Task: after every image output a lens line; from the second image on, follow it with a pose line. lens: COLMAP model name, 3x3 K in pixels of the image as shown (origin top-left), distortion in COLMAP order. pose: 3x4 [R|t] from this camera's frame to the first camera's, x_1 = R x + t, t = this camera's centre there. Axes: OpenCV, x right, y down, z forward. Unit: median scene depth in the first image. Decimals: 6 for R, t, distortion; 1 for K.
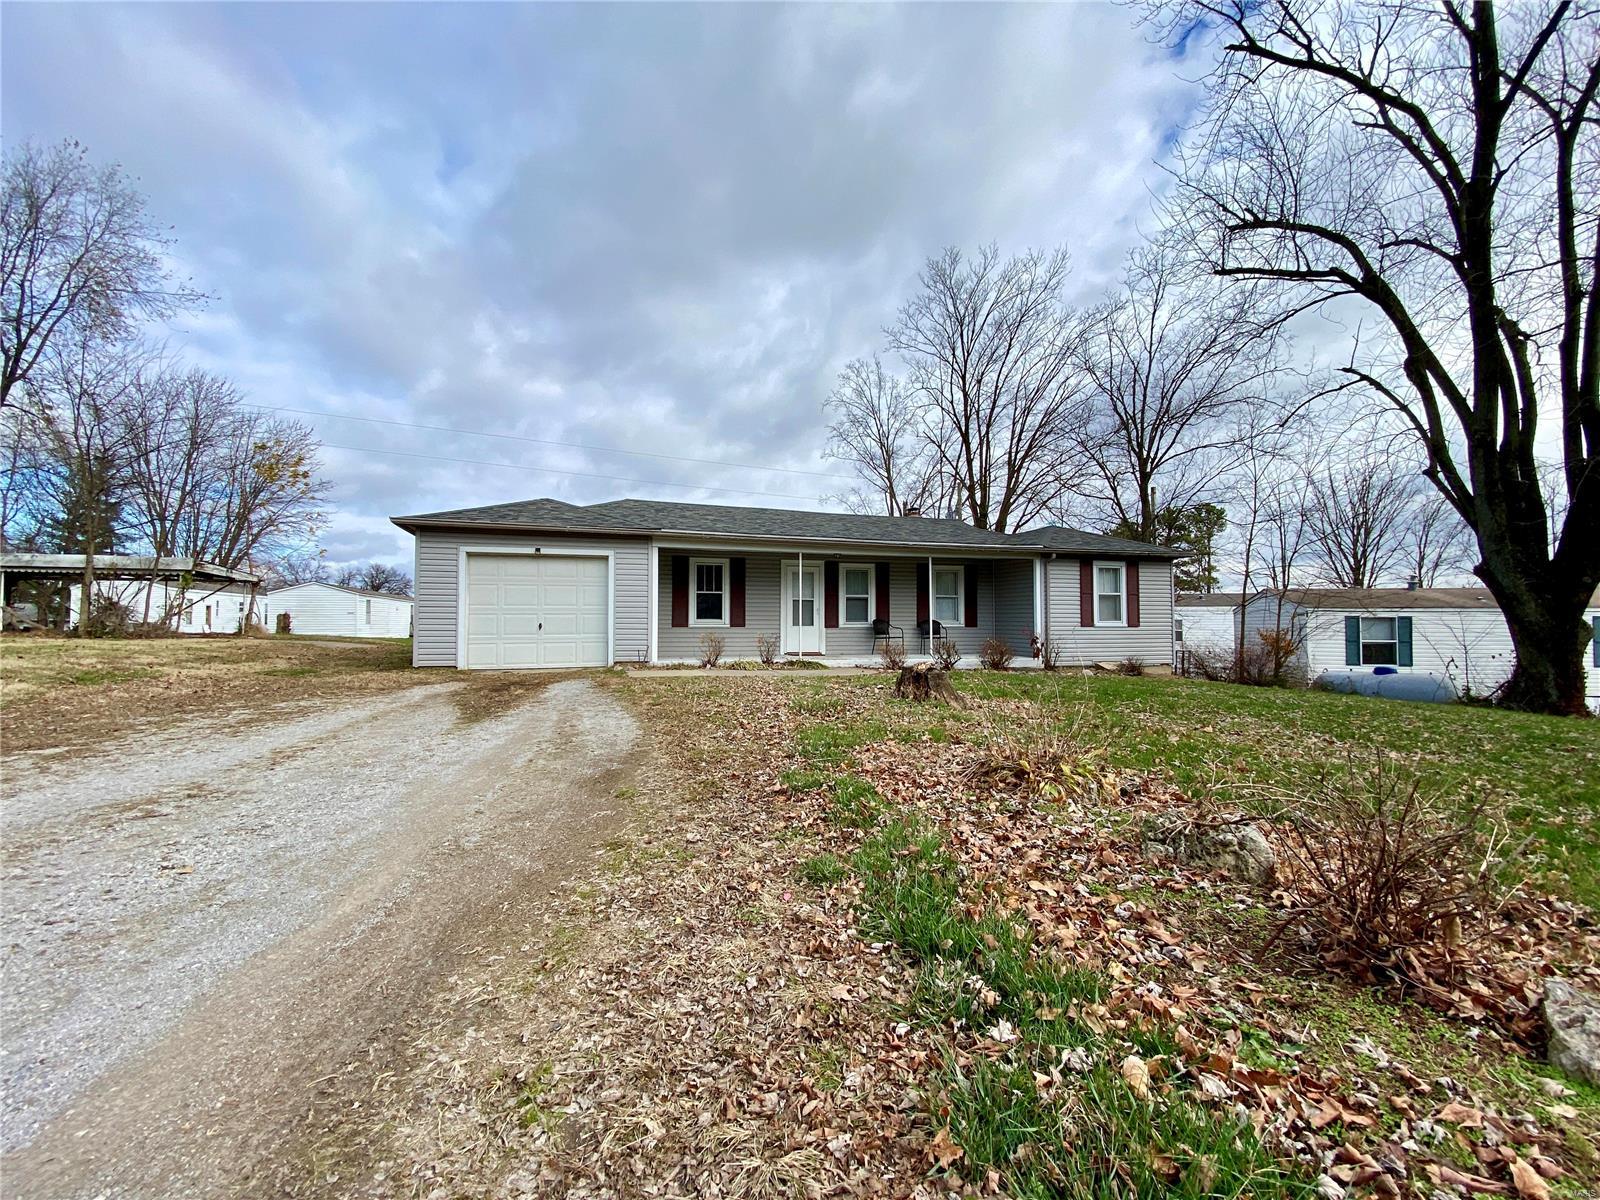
lens RADIAL K [[642.7, 0, 799.5], [0, 642.7, 603.0], [0, 0, 1]] dist [0.011564, -0.016014]
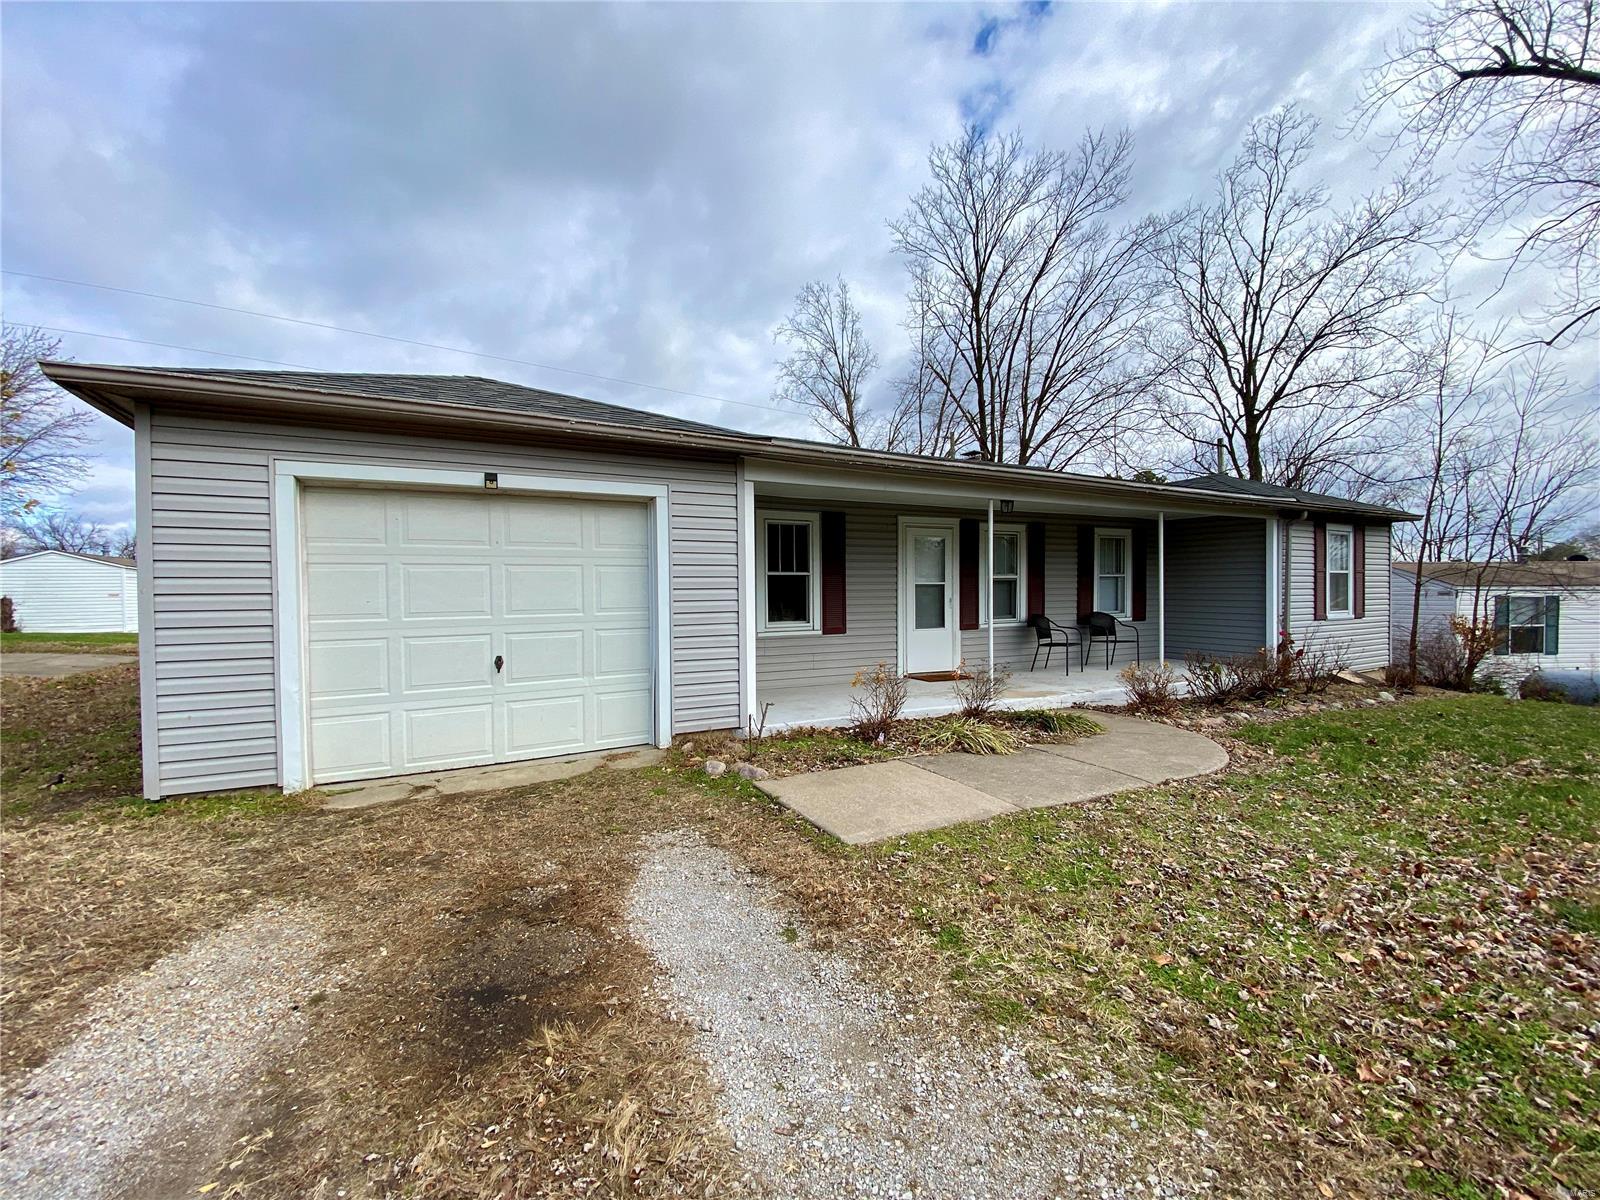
lens RADIAL K [[642.7, 0, 791.0], [0, 642.7, 591.3], [0, 0, 1]] dist [0.011564, -0.016014]
pose [[0.983811, -0.009018, 0.178981, -0.228844], [0.003269, 0.999470, 0.032389, -0.018541], [-0.179178, -0.031279, 0.983319, 0.440163]]
